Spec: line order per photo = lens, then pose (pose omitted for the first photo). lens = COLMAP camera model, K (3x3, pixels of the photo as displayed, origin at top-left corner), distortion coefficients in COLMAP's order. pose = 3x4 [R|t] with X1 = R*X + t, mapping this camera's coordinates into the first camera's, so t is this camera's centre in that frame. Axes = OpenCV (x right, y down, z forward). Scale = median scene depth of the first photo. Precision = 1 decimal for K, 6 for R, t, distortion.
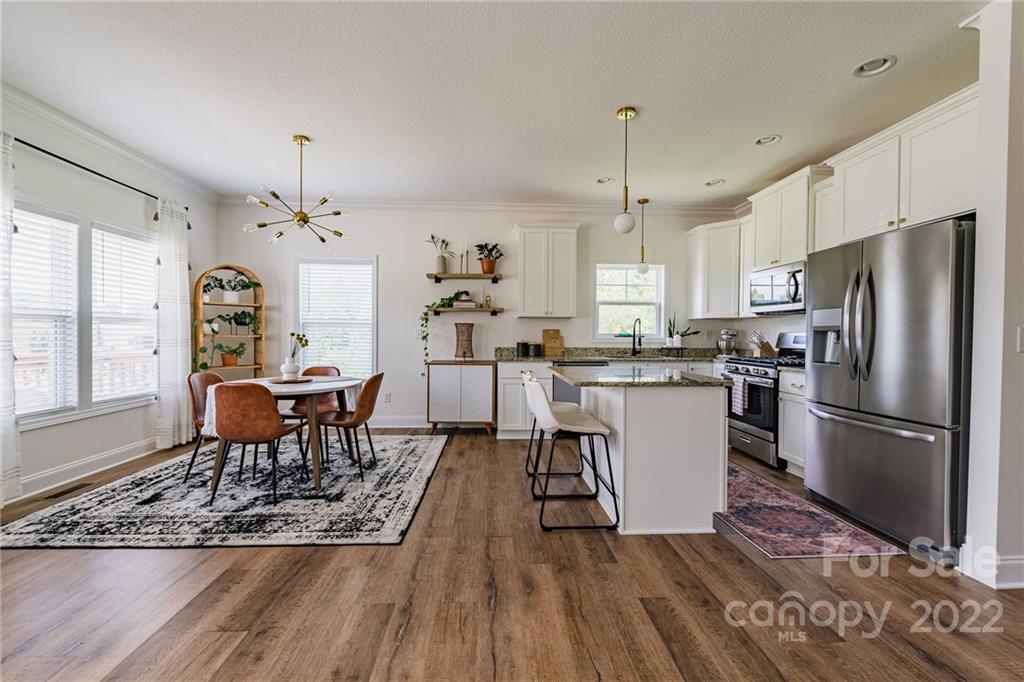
lens RADIAL K [[415.4, 0, 510.6], [0, 415.4, 340.0], [0, 0, 1]] dist [0.000629, -0.000348]
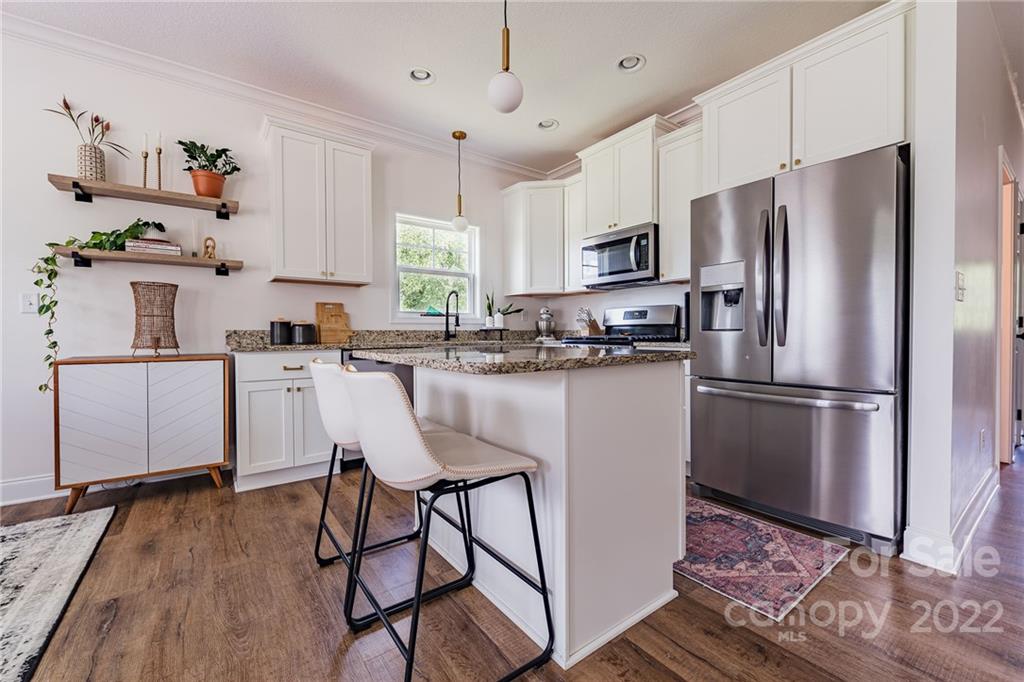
lens RADIAL K [[415.4, 0, 510.6], [0, 415.4, 340.0], [0, 0, 1]] dist [0.000629, -0.000348]
pose [[0.833786, -0.018378, 0.551782, -0.027867], [0.018822, 0.999811, 0.004859, 0.037433], [-0.551767, 0.006335, 0.833974, 0.319563]]
